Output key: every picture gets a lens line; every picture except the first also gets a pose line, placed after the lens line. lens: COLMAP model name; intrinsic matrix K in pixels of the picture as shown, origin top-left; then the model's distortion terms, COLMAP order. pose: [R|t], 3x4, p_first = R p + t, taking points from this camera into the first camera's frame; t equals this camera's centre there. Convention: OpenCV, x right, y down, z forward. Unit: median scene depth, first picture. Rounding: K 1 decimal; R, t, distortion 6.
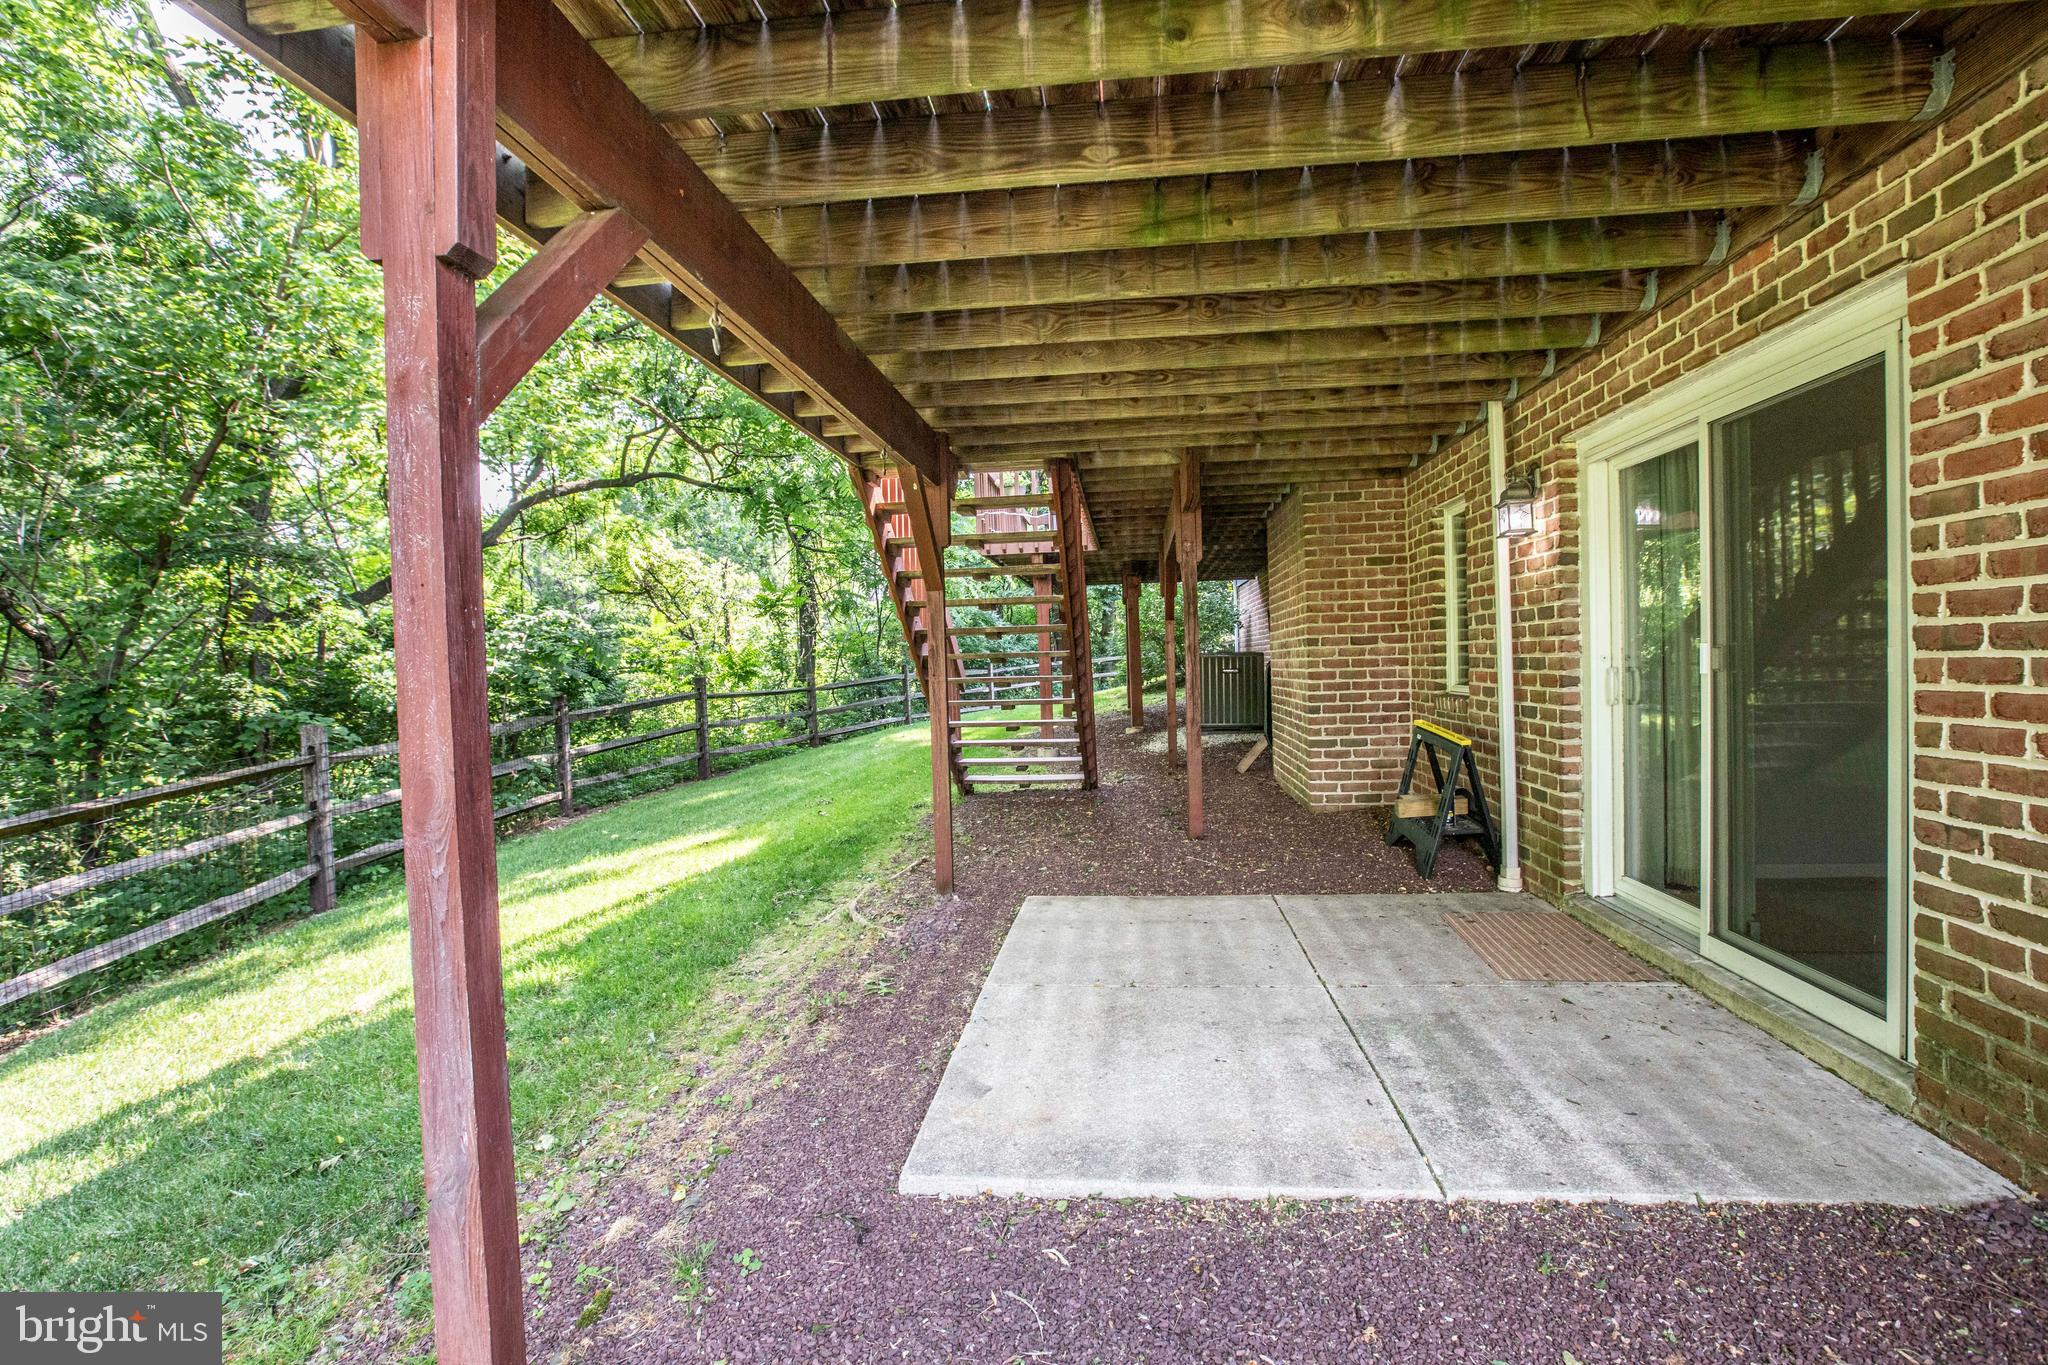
lens RADIAL K [[929.9, 0, 1019.9], [0, 929.9, 682.7], [0, 0, 1]] dist [-0.050060, 0.015068]
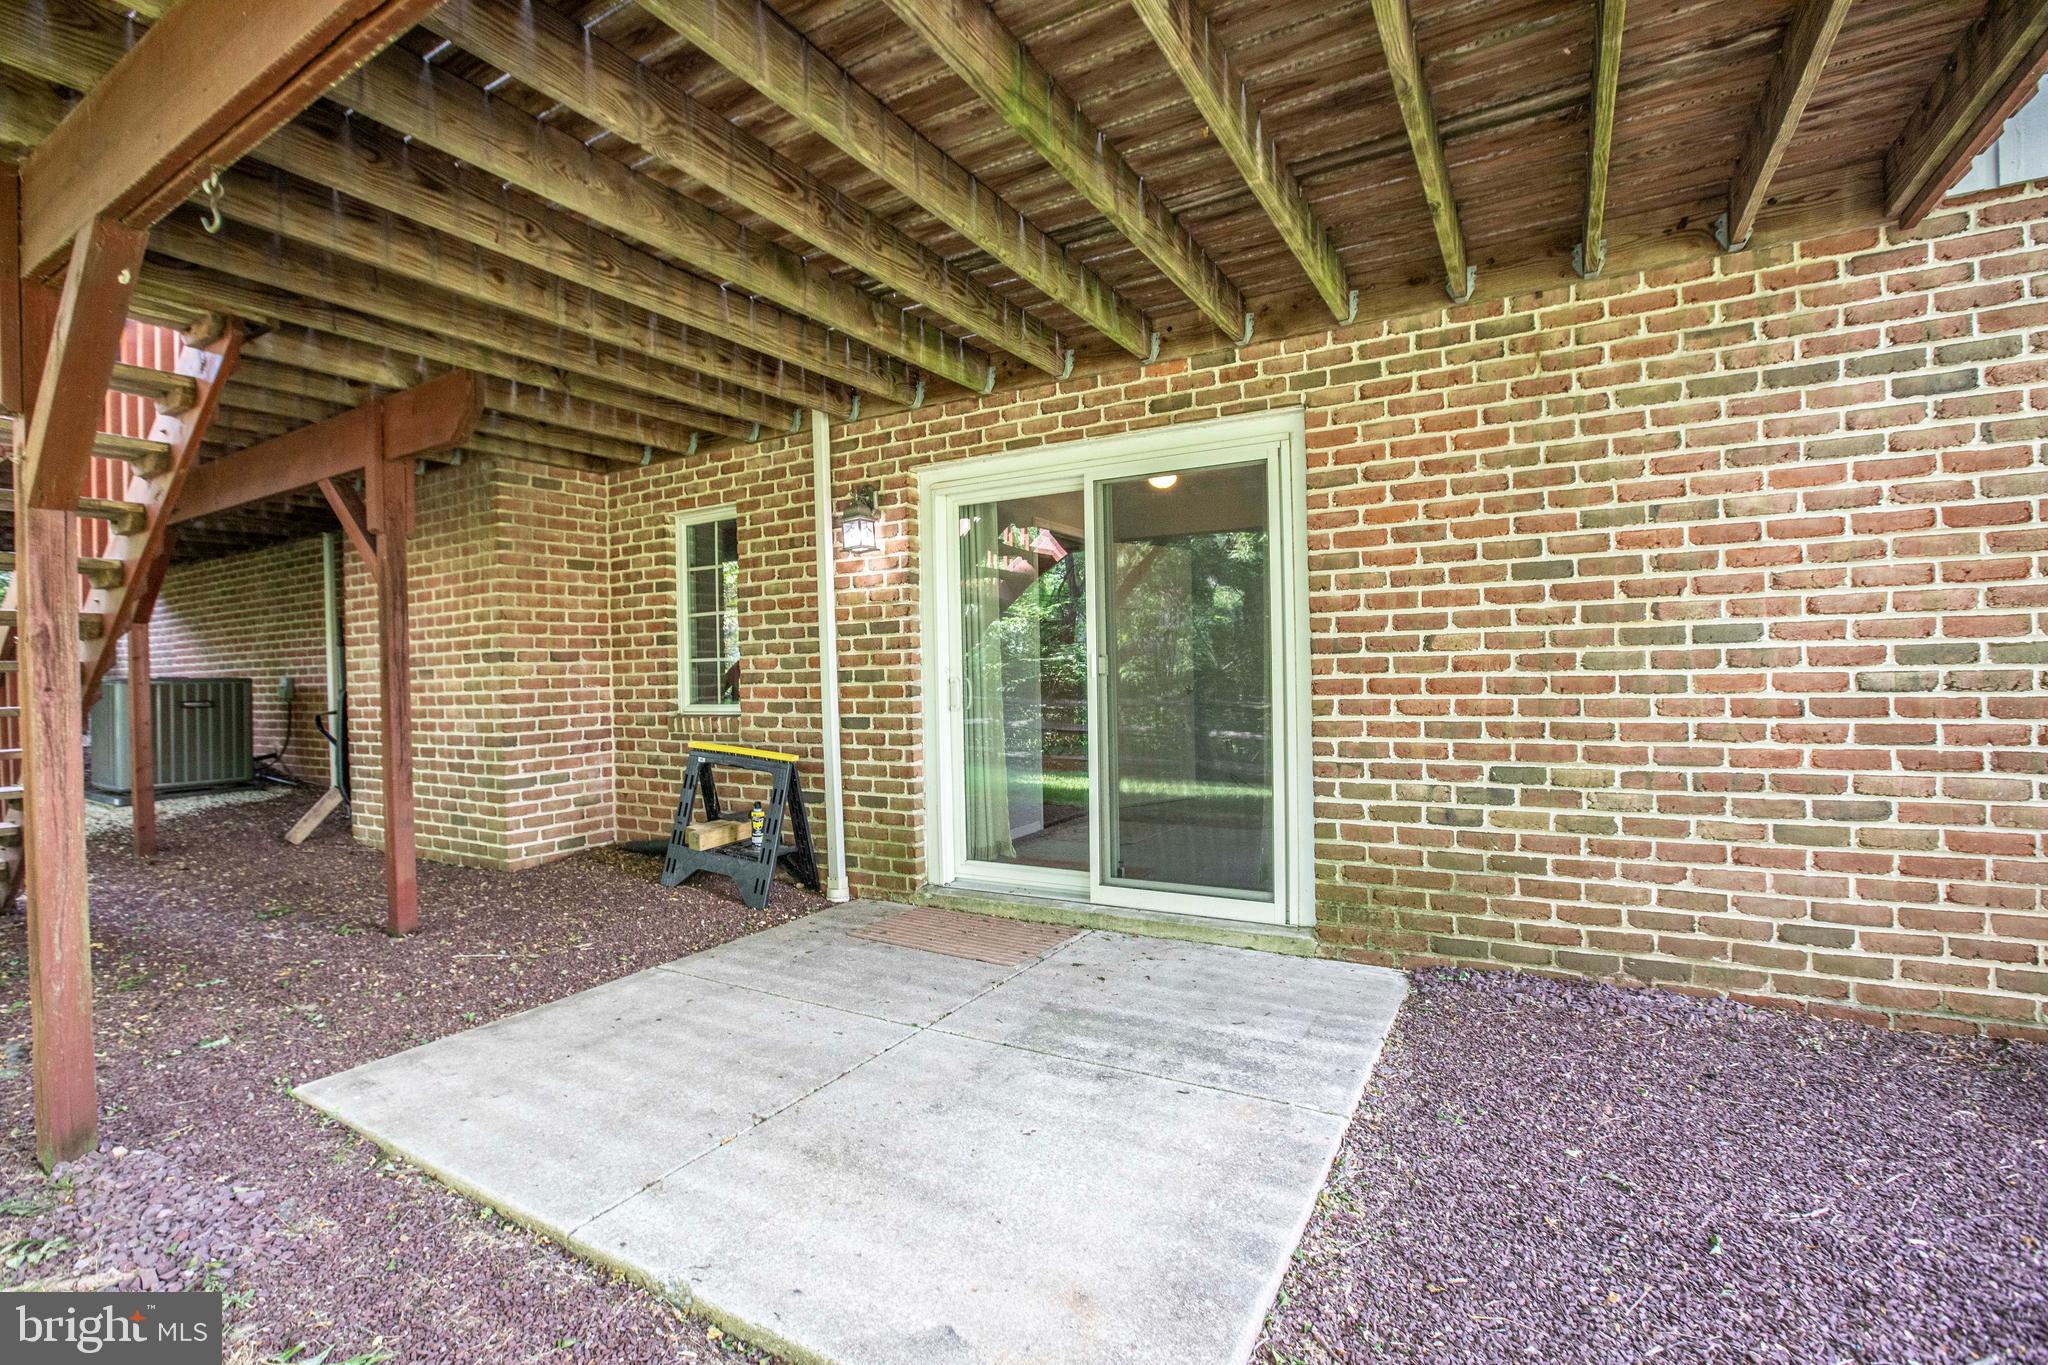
lens RADIAL K [[929.9, 0, 1023.3], [0, 929.9, 680.7], [0, 0, 1]] dist [-0.050060, 0.015068]
pose [[0.393833, 0.010745, 0.919119, -0.419111], [0.033163, 0.999115, -0.025891, 0.021644], [-0.918583, 0.040678, 0.393128, 0.512770]]
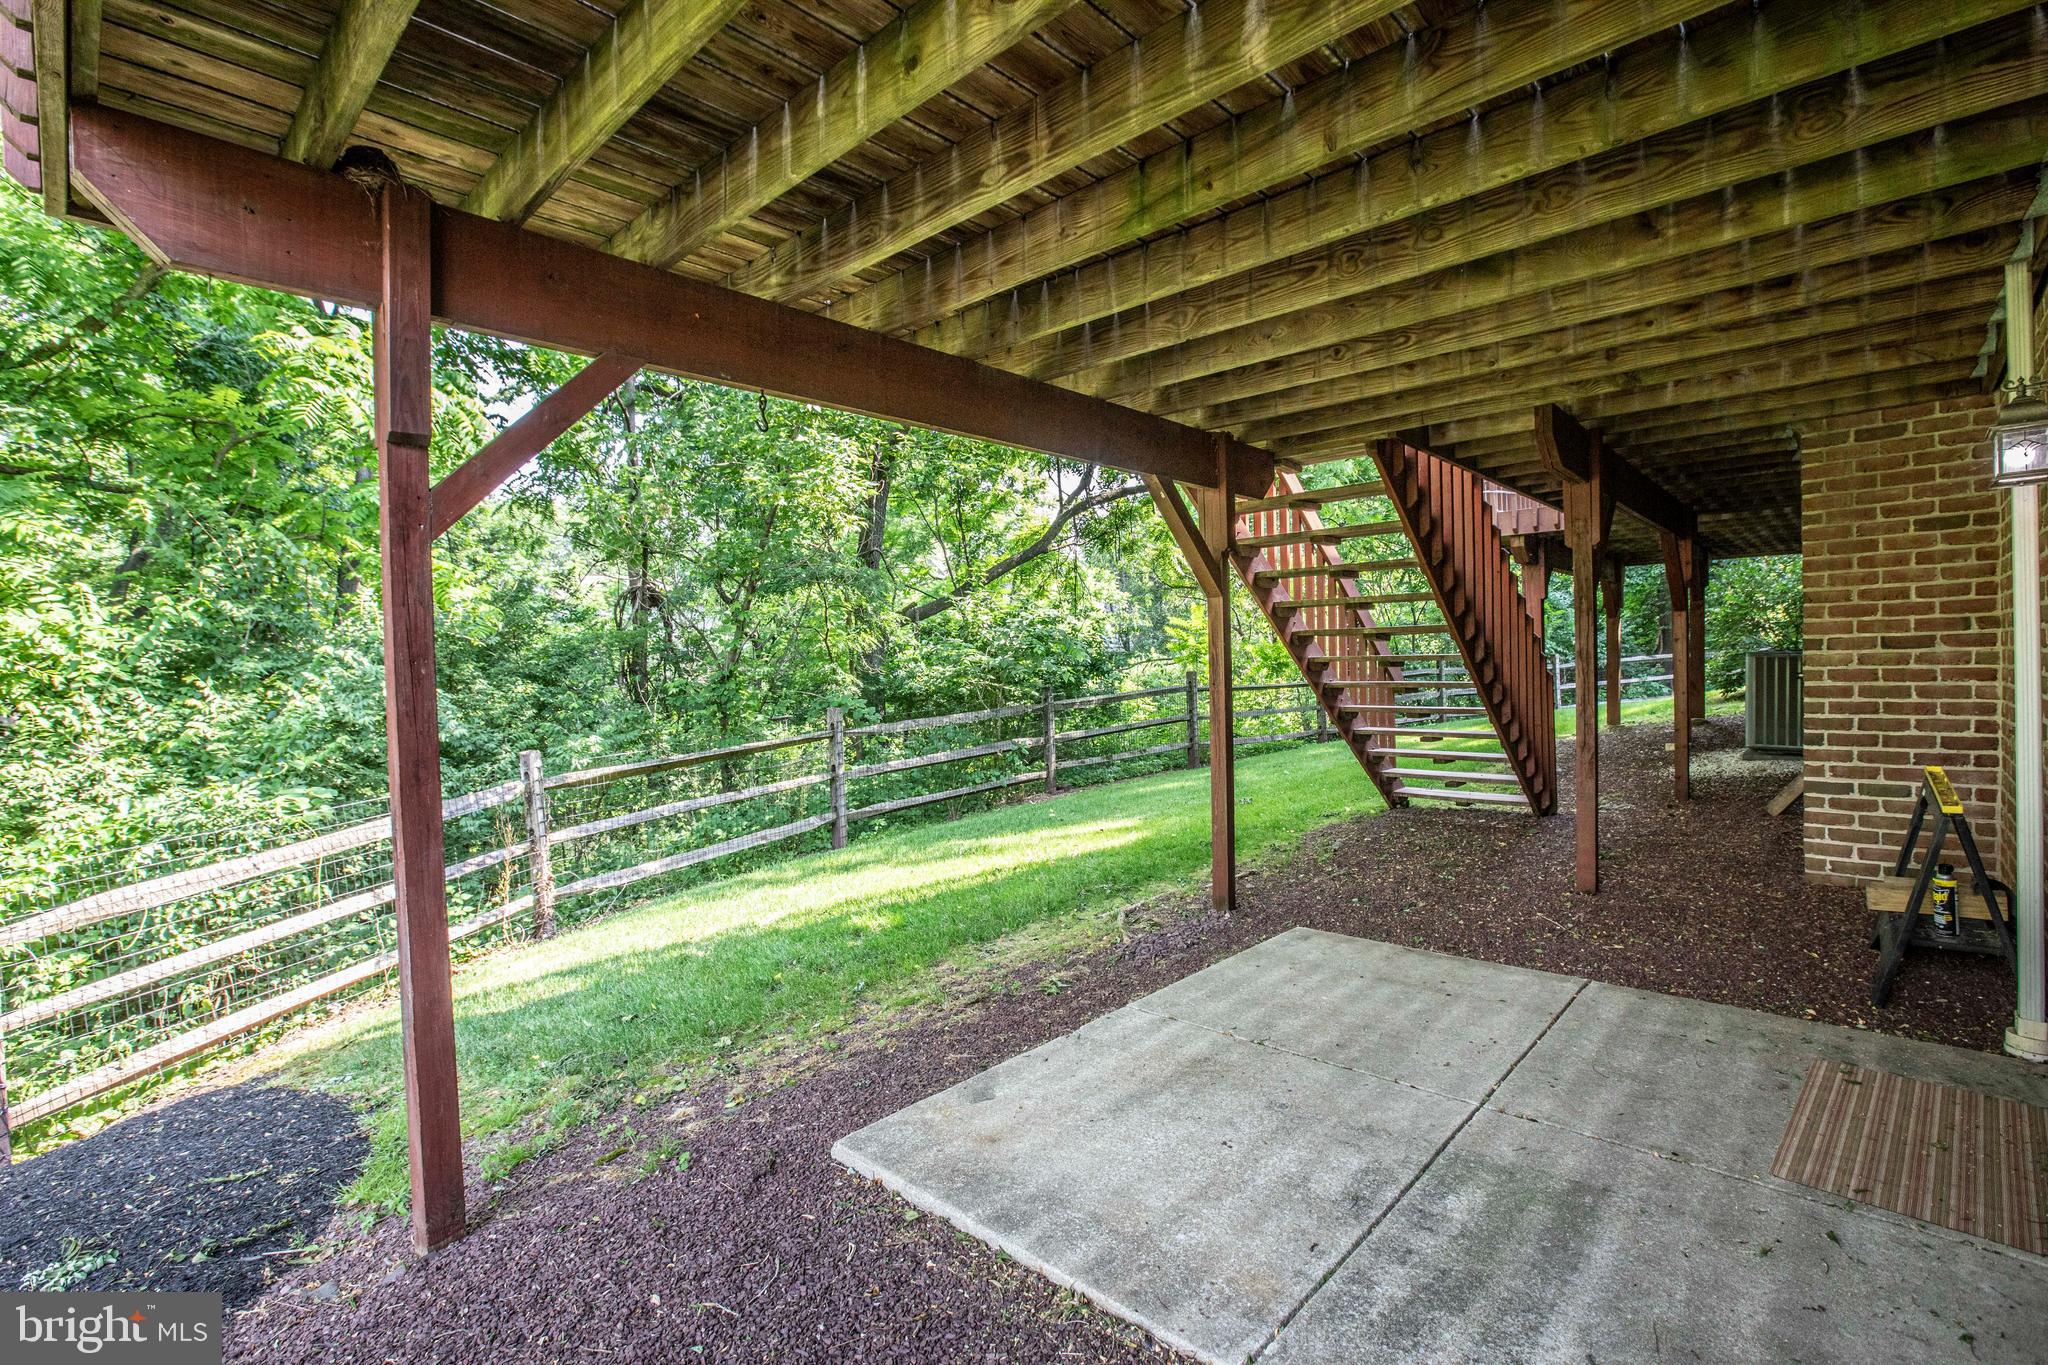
lens RADIAL K [[929.9, 0, 1017.8], [0, 929.9, 684.1], [0, 0, 1]] dist [-0.050060, 0.015068]
pose [[0.800183, 0.023632, -0.599290, 0.440085], [-0.014016, 0.999687, 0.020707, -0.034275], [0.599592, -0.008170, 0.800264, 0.141243]]
